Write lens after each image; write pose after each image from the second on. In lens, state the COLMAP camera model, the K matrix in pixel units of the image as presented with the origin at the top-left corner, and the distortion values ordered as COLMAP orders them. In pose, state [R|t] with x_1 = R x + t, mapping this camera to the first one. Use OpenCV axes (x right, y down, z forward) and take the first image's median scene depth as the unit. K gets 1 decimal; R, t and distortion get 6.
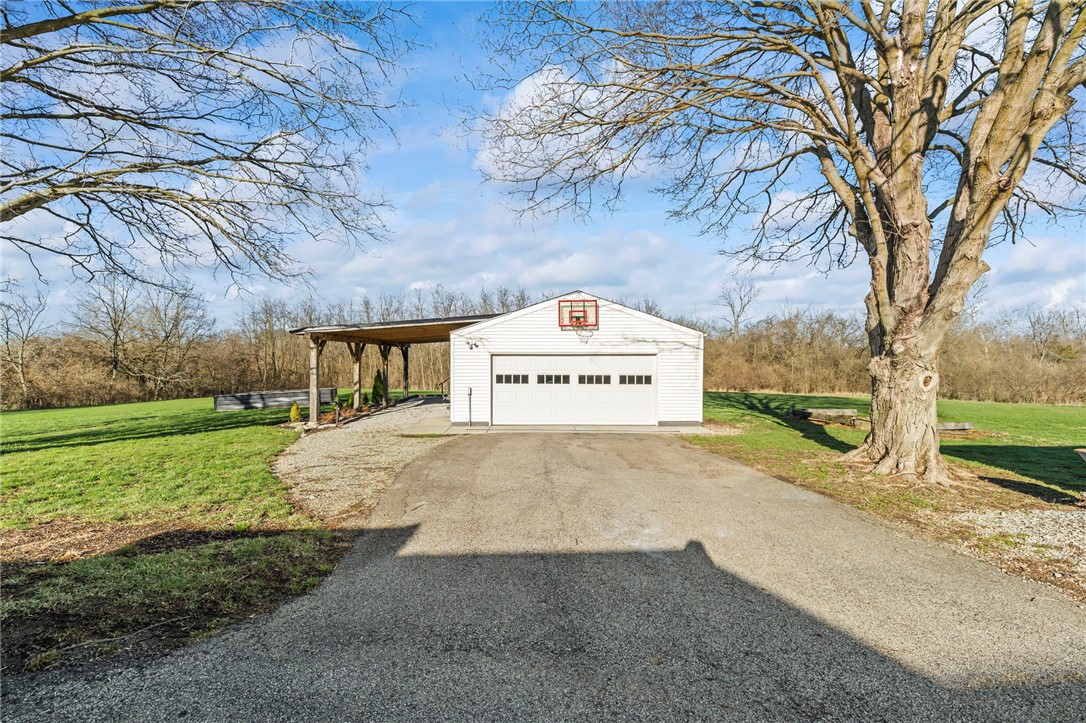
lens RADIAL K [[445.7, 0, 533.5], [0, 445.7, 360.1], [0, 0, 1]] dist [0.007521, 0.000209]
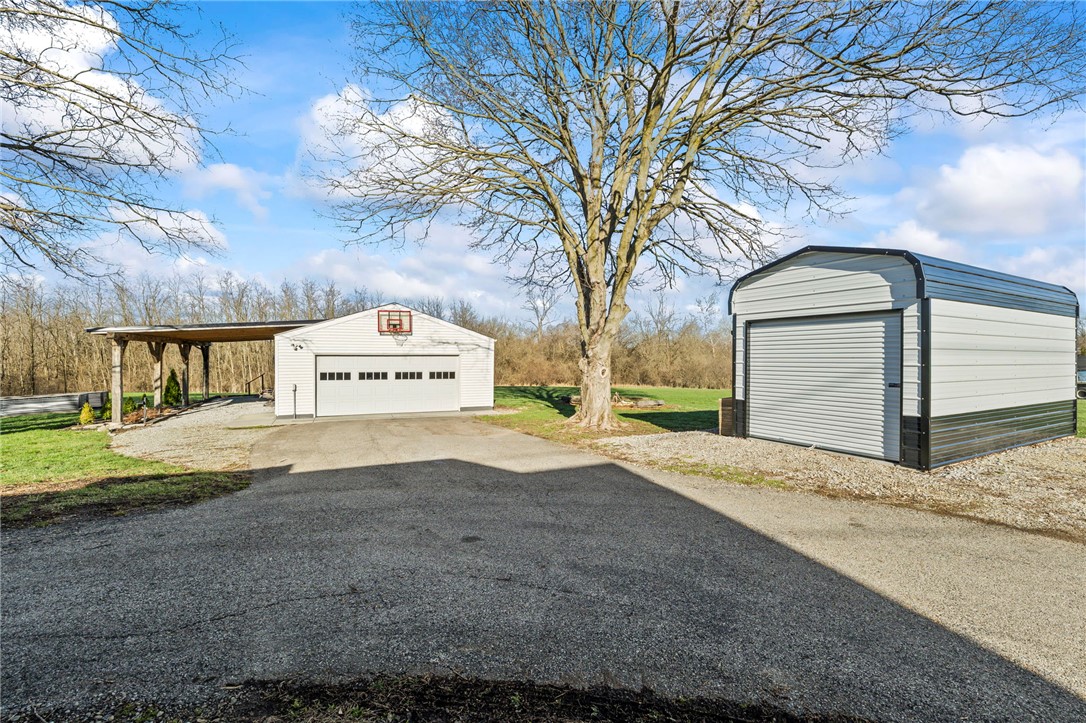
lens RADIAL K [[445.7, 0, 533.5], [0, 445.7, 360.1], [0, 0, 1]] dist [0.007521, 0.000209]
pose [[0.919249, -0.001777, 0.393673, -0.031123], [0.000151, 0.999991, 0.004162, -0.004139], [-0.393677, -0.003766, 0.919241, -0.266874]]
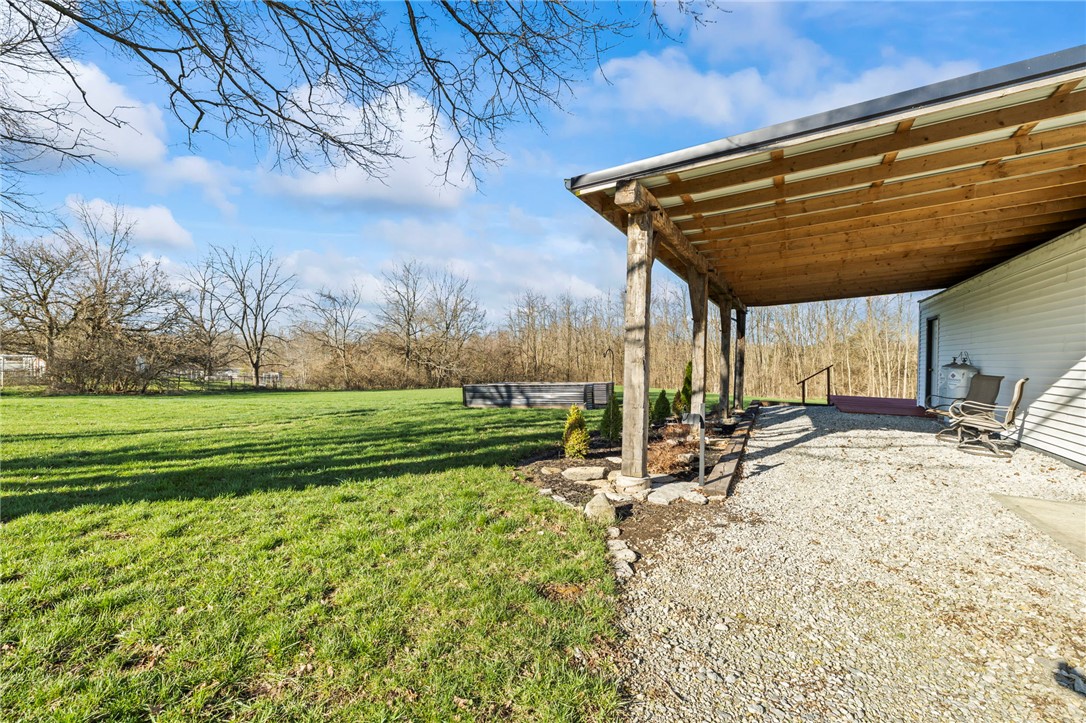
lens RADIAL K [[445.7, 0, 533.5], [0, 445.7, 360.1], [0, 0, 1]] dist [0.007521, 0.000209]
pose [[0.862645, 0.016191, -0.505551, -0.368535], [-0.016510, 0.999856, 0.003851, 0.051191], [0.505541, 0.005025, 0.862788, 0.644510]]
